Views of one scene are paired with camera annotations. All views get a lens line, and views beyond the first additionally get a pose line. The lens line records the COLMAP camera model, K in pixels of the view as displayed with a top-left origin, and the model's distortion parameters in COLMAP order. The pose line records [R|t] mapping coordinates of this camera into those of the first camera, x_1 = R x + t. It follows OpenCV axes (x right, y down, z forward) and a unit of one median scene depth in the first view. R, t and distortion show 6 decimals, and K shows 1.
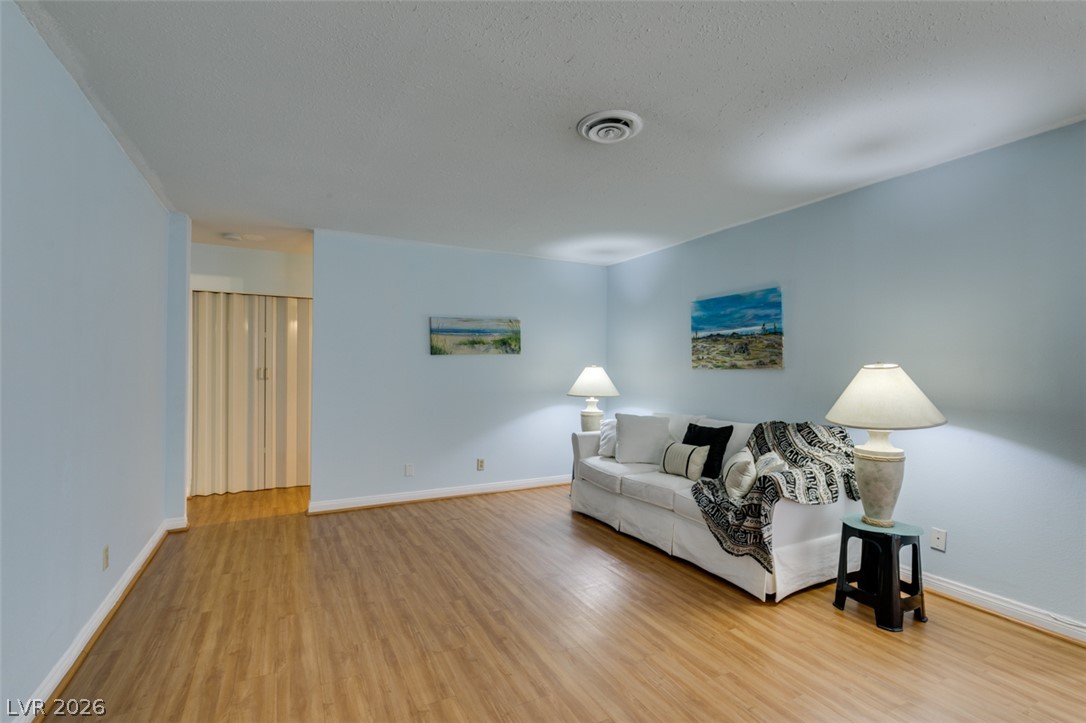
lens RADIAL K [[490.7, 0, 544.9], [0, 490.7, 372.2], [0, 0, 1]] dist [0.004814, -0.001341]
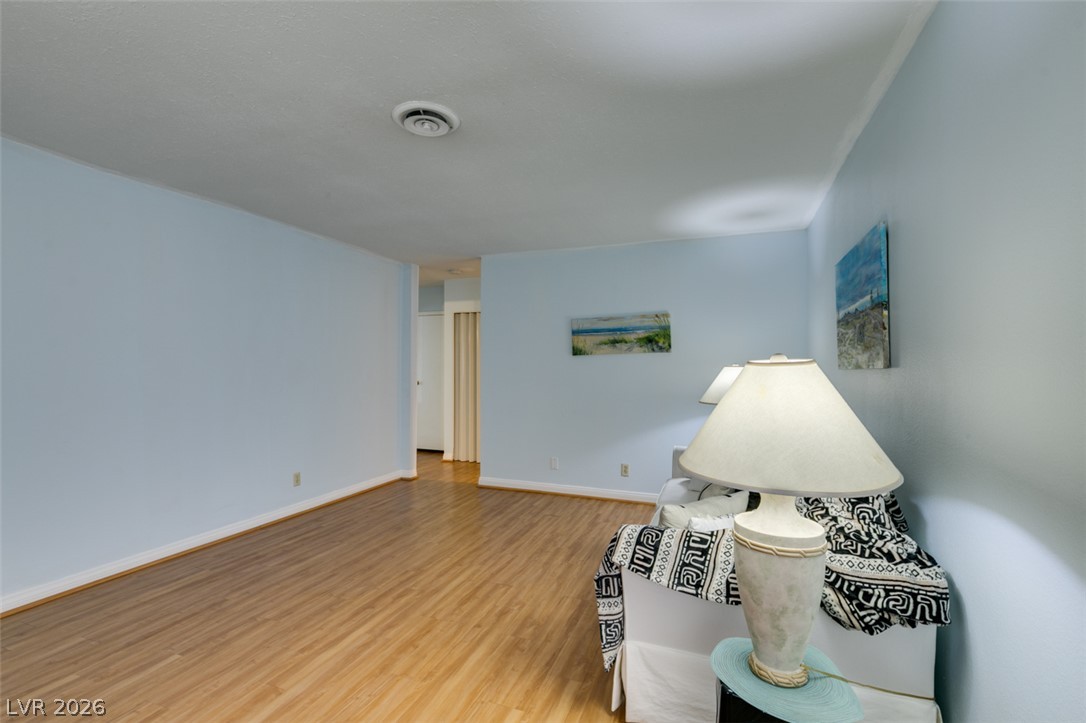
lens RADIAL K [[490.7, 0, 537.2], [0, 490.7, 363.9], [0, 0, 1]] dist [0.004814, -0.001341]
pose [[0.656221, -0.009632, -0.754507, 0.622245], [-0.004267, 0.999855, -0.016476, -0.000370], [0.754557, 0.014031, 0.656085, 0.327048]]
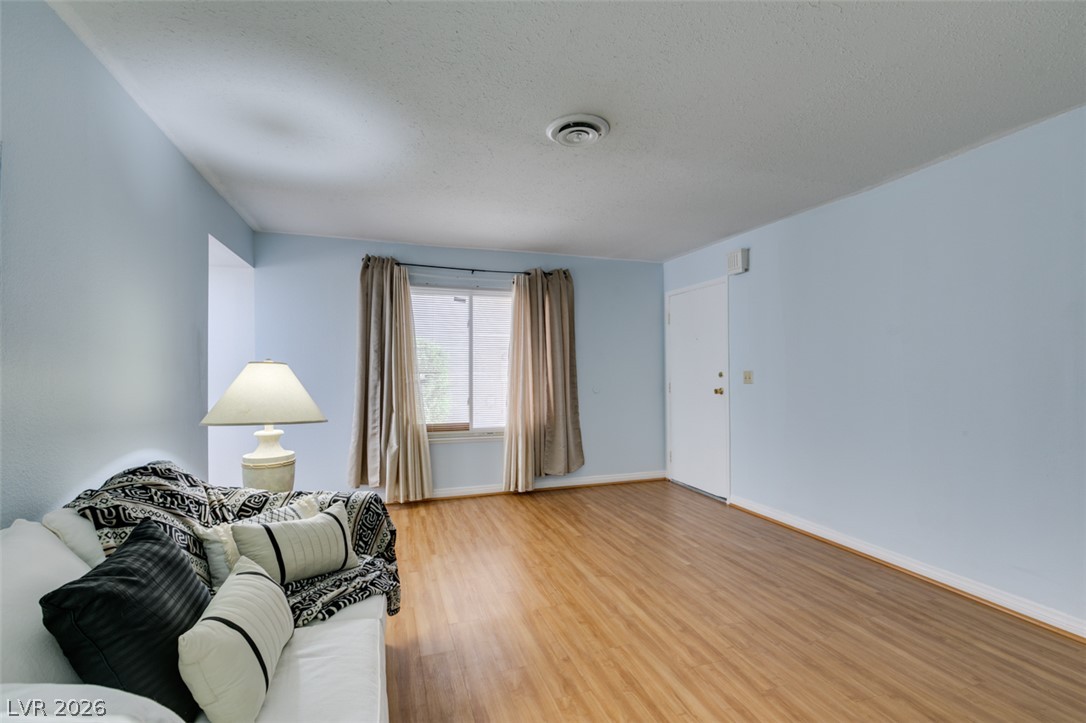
lens RADIAL K [[490.7, 0, 540.2], [0, 490.7, 360.8], [0, 0, 1]] dist [0.004814, -0.001341]
pose [[-0.985674, 0.001400, 0.168656, 0.020982], [0.000596, 0.999988, -0.004817, -0.010207], [-0.168660, -0.004647, -0.985663, 1.256045]]
